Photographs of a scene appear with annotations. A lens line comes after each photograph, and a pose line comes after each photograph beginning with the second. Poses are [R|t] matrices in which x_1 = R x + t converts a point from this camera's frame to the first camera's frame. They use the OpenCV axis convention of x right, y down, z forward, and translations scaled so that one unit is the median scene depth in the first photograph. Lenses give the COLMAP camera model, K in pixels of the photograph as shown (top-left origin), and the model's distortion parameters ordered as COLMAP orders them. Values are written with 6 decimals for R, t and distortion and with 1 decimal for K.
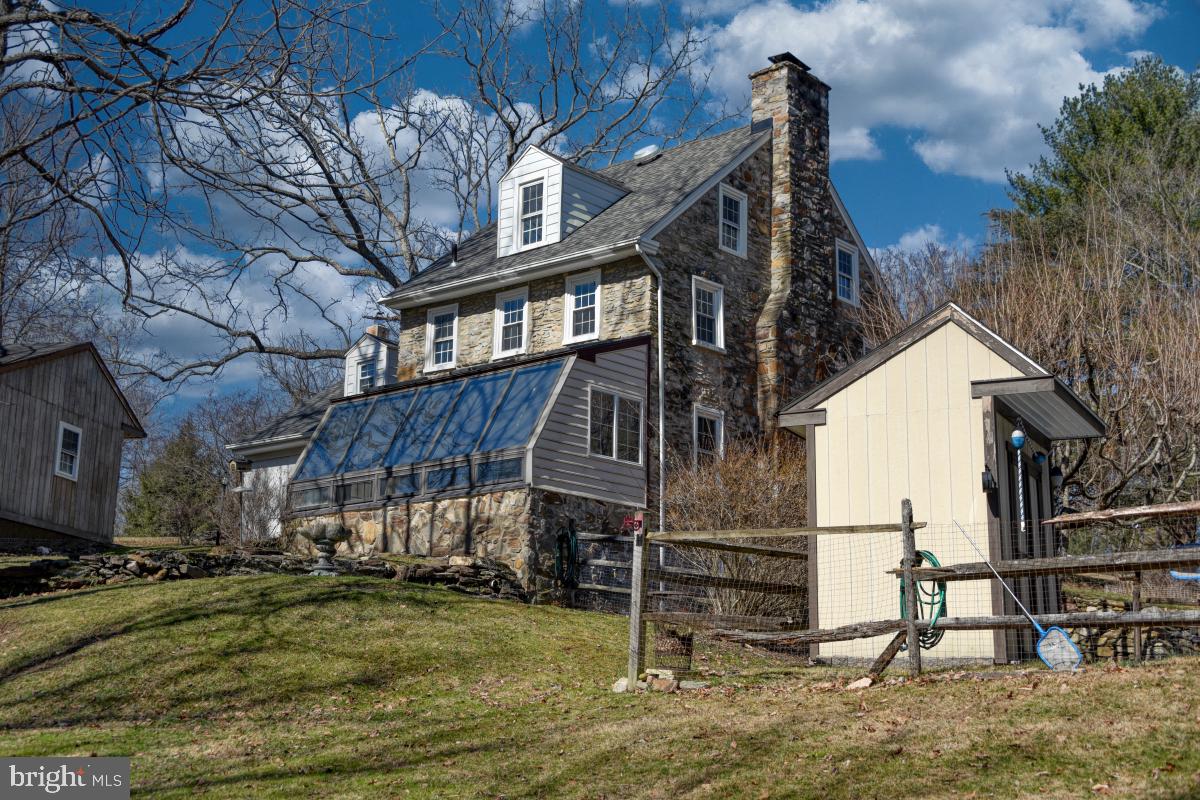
lens RADIAL K [[1574.1, 0, 601.3], [0, 1574.1, 399.6], [0, 0, 1]] dist [0.023673, 0.000000]
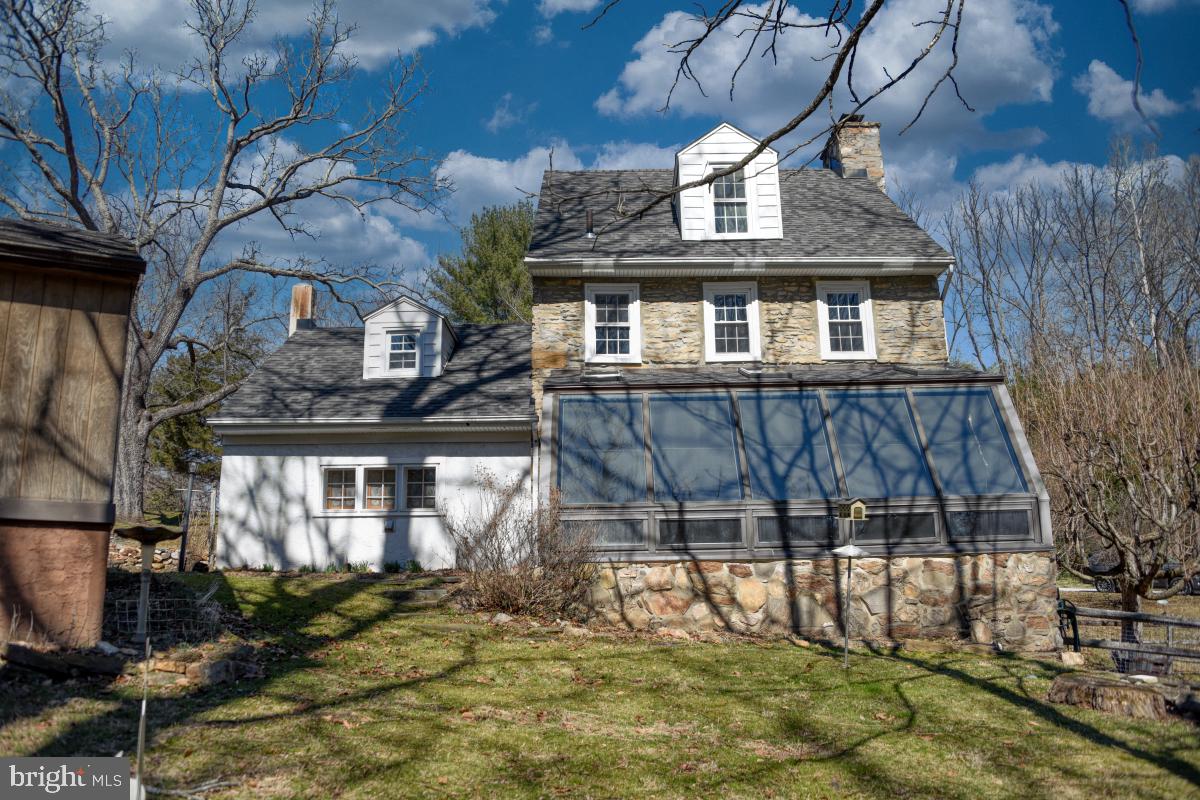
lens RADIAL K [[968.0, 0, 598.5], [0, 968.0, 401.8], [0, 0, 1]] dist [-0.112520, 0.037917]
pose [[0.771017, 0.123684, 0.624688, -0.424917], [-0.115805, 0.991833, -0.053444, 0.028391], [-0.626196, -0.031135, 0.779044, 0.653791]]
